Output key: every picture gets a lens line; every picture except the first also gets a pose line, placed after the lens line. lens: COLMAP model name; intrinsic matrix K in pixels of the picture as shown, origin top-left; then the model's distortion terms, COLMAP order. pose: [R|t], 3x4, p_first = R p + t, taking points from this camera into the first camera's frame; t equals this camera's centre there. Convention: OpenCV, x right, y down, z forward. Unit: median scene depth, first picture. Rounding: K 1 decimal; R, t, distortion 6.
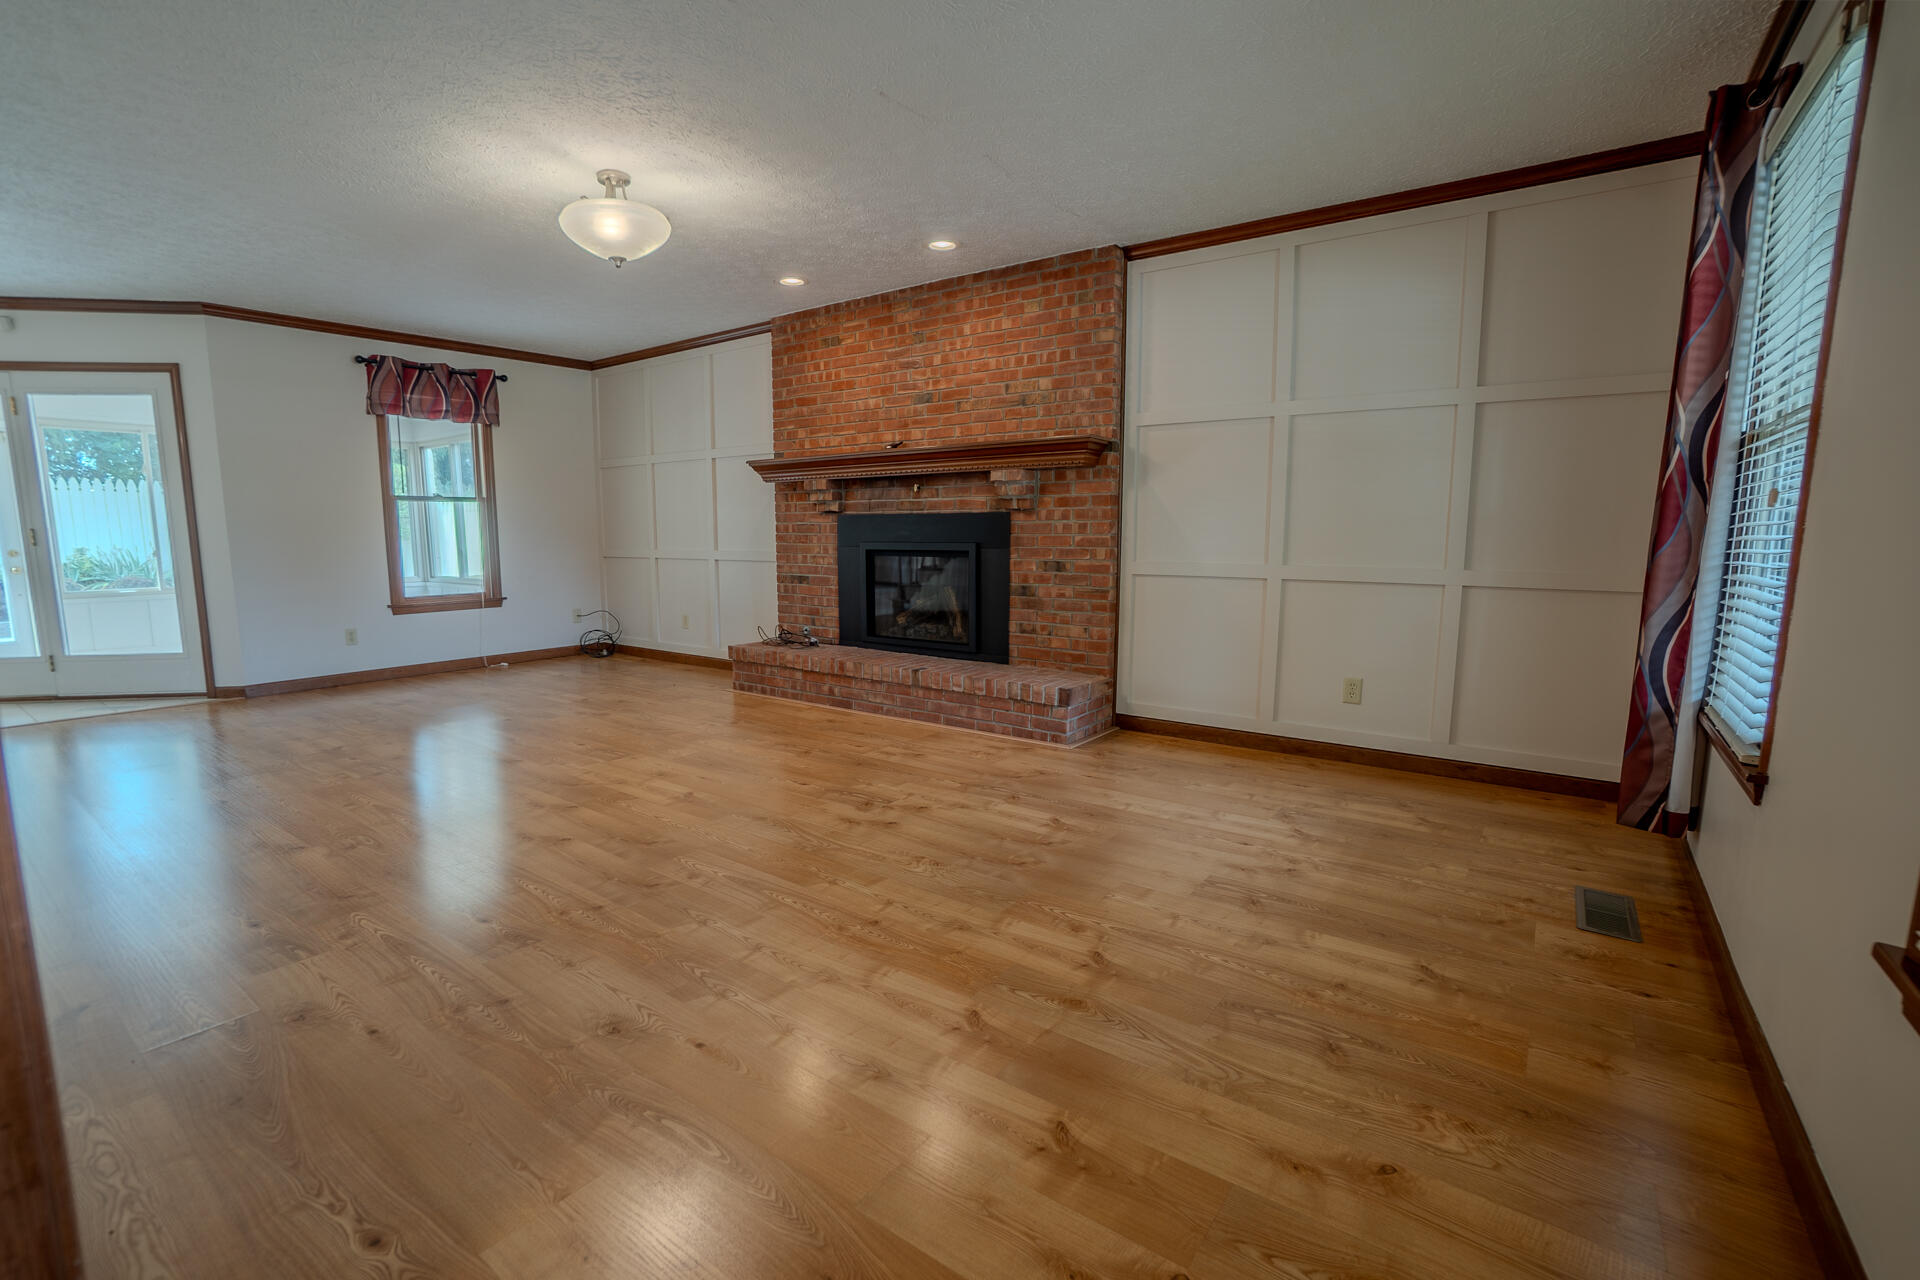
lens RADIAL K [[856.8, 0, 928.5], [0, 856.8, 652.5], [0, 0, 1]] dist [-0.062400, 0.020006]
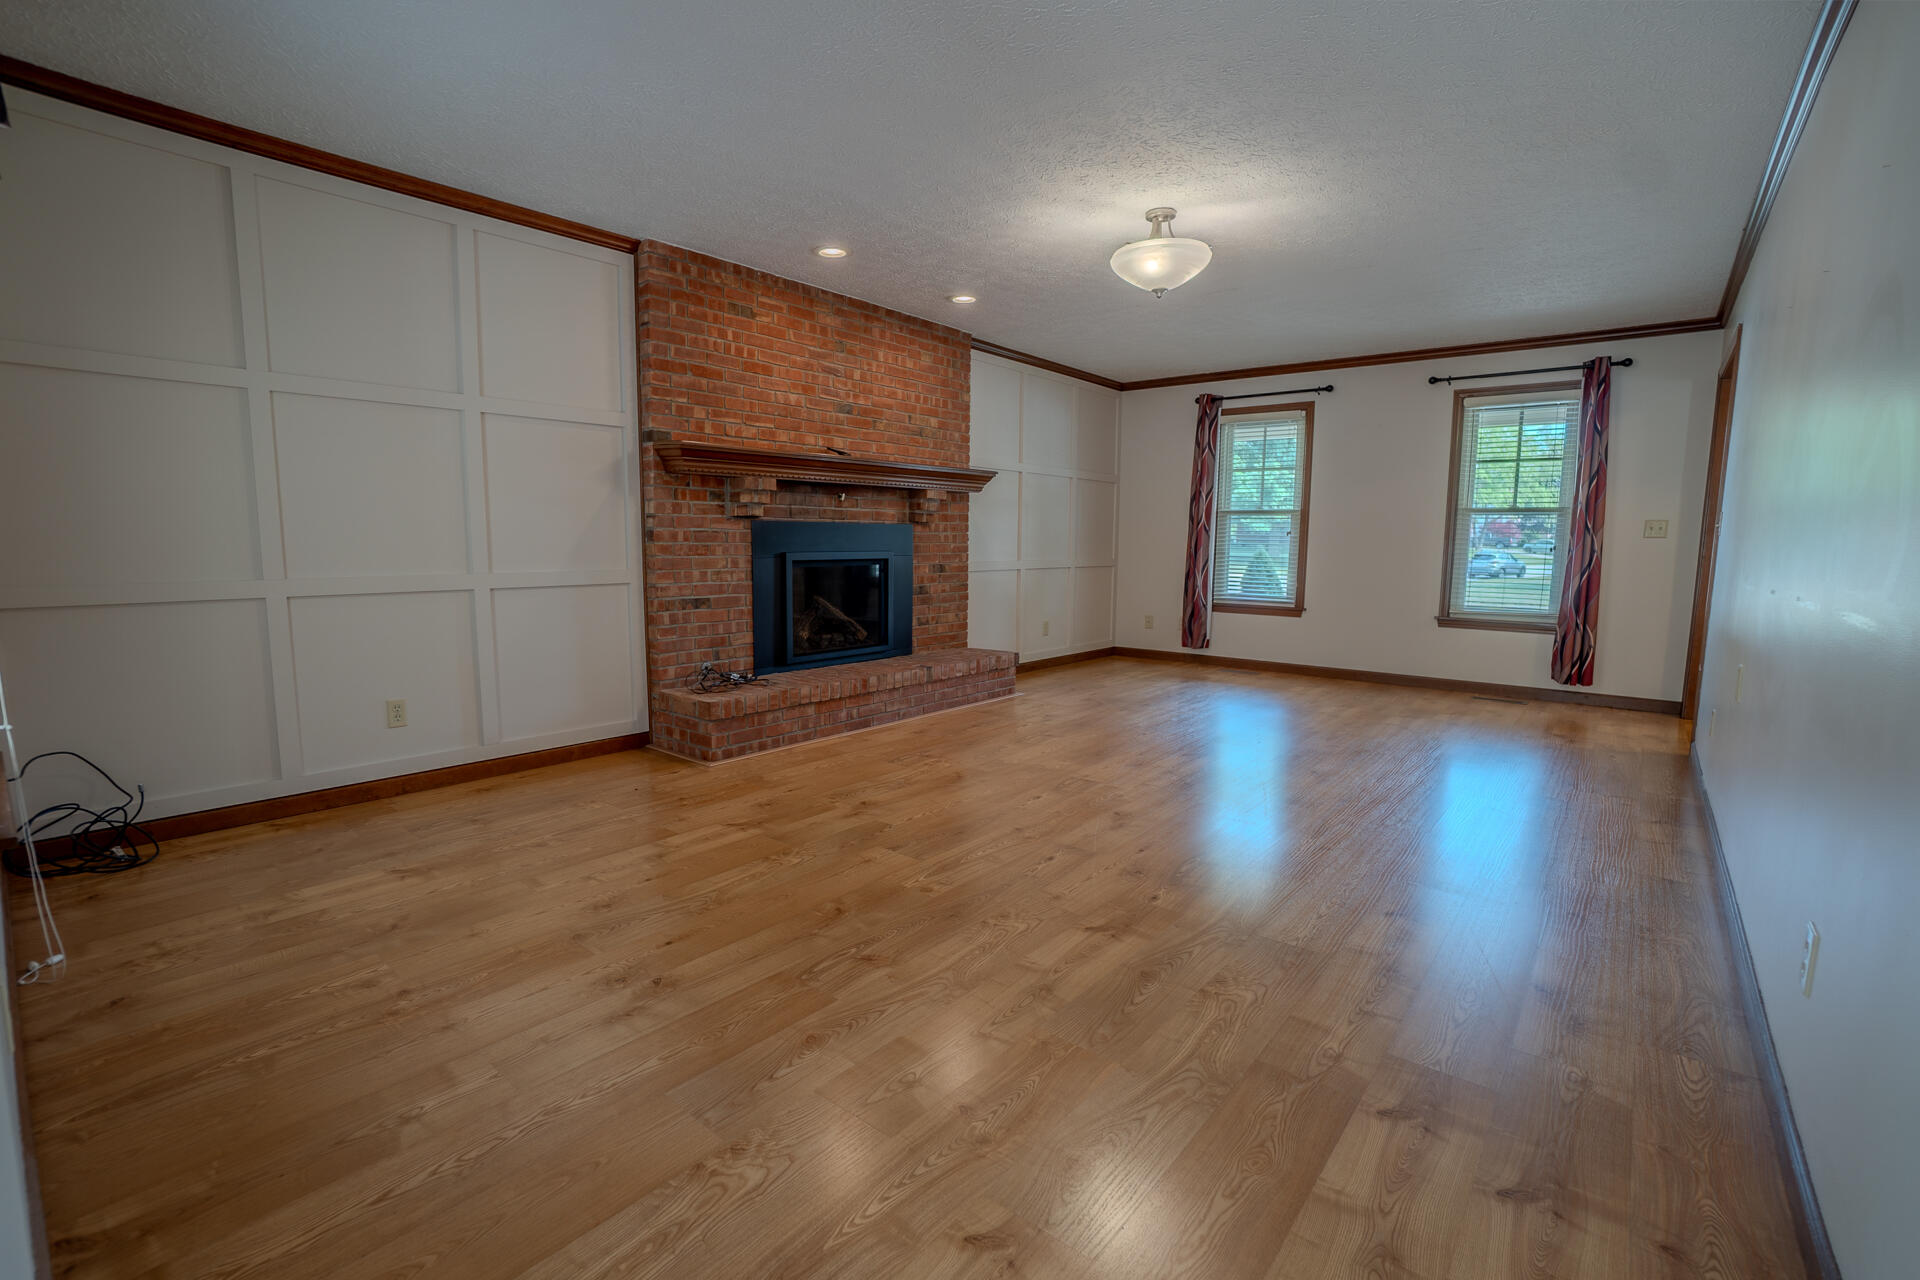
lens RADIAL K [[856.8, 0, 925.8], [0, 856.8, 653.1], [0, 0, 1]] dist [-0.062400, 0.020006]
pose [[0.062750, -0.130687, 0.989436, -1.113492], [0.133971, 0.983520, 0.121409, -0.133152], [-0.988997, 0.124937, 0.079224, 0.928793]]
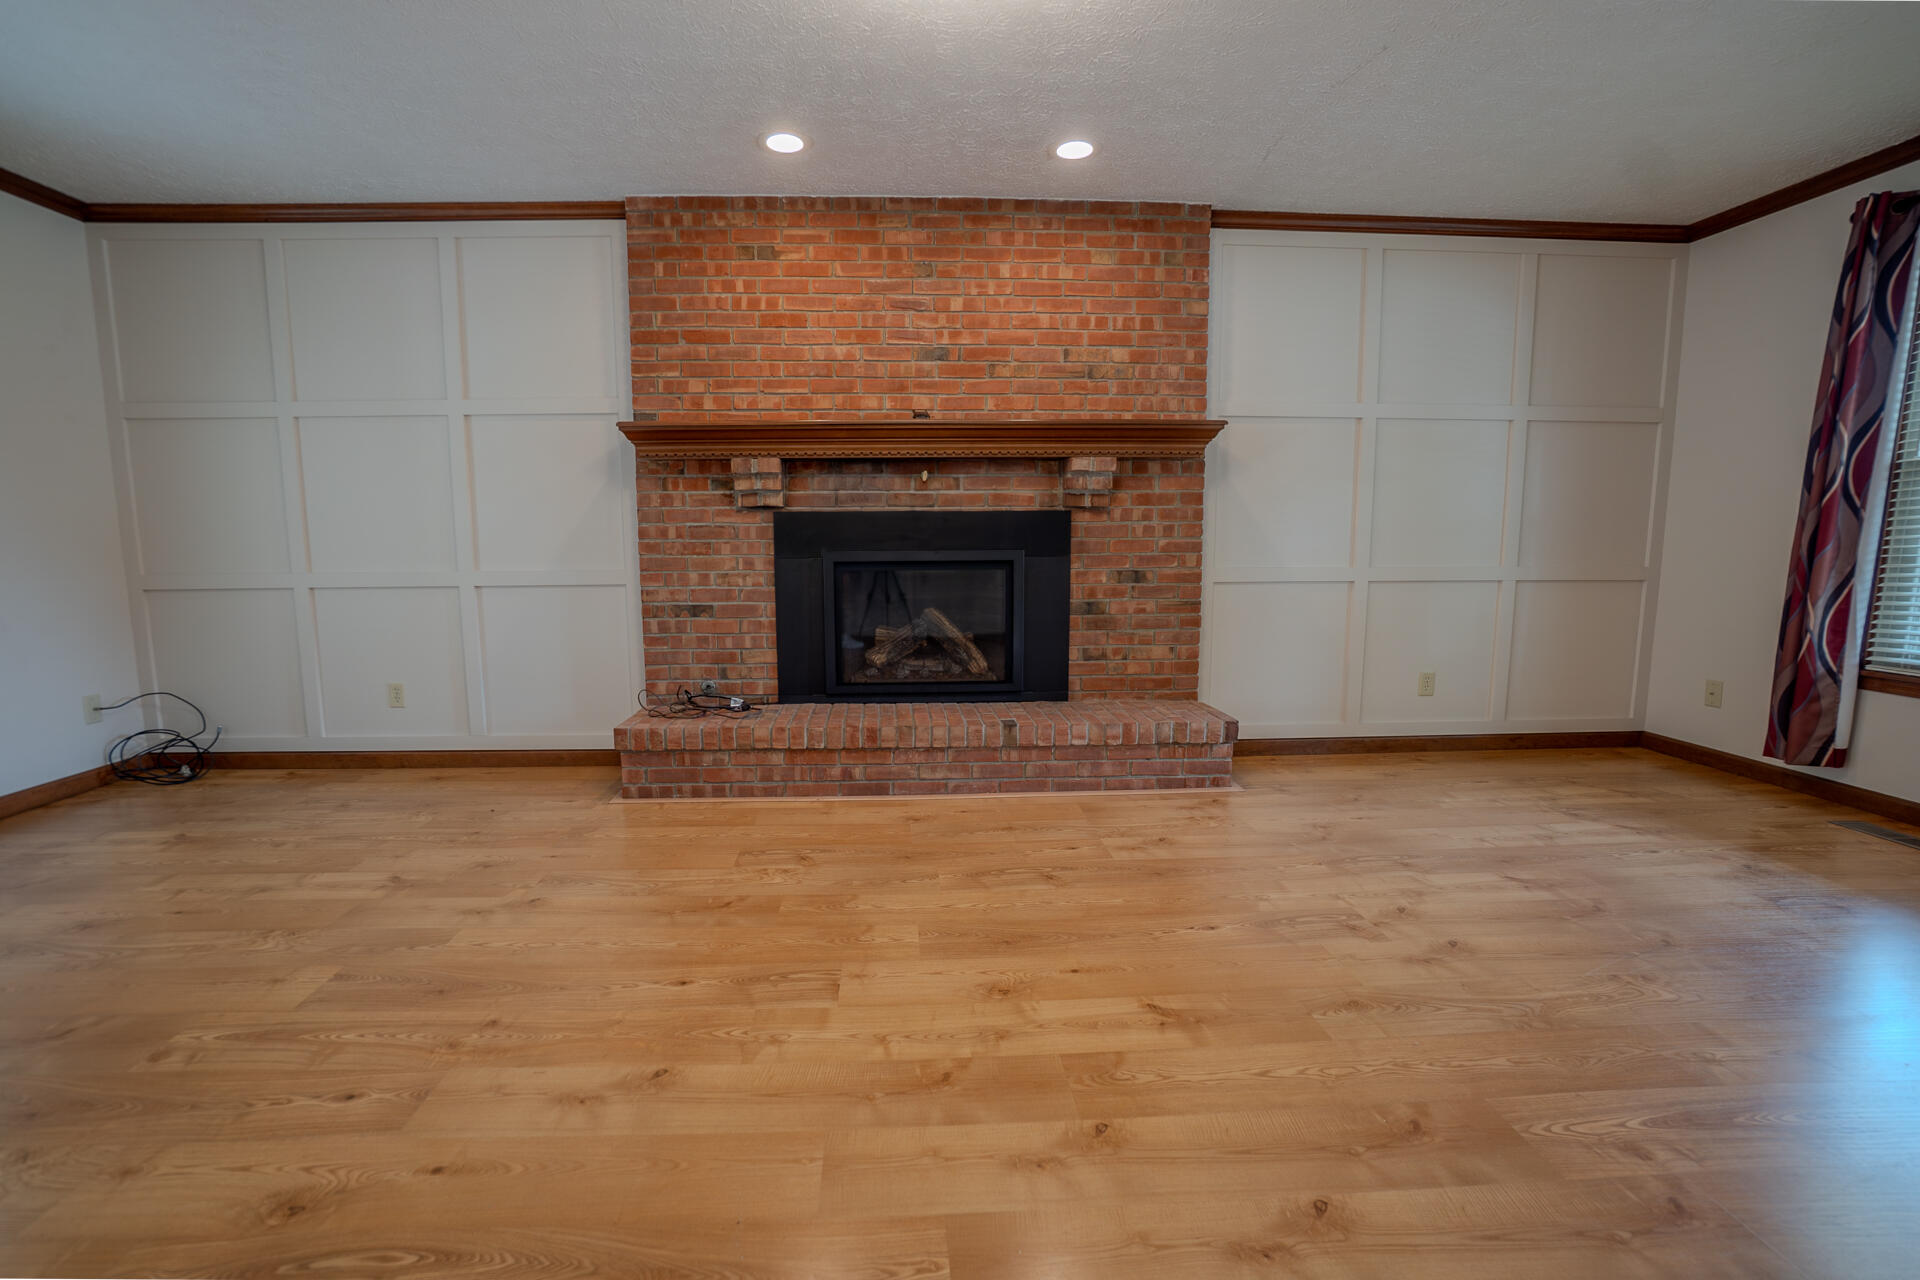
lens RADIAL K [[856.8, 0, 926.0], [0, 856.8, 645.2], [0, 0, 1]] dist [-0.062400, 0.020006]
pose [[0.767683, -0.086852, 0.634917, -0.534996], [0.094767, 0.995266, 0.021561, -0.070674], [-0.633784, 0.043617, 0.772280, 0.485790]]
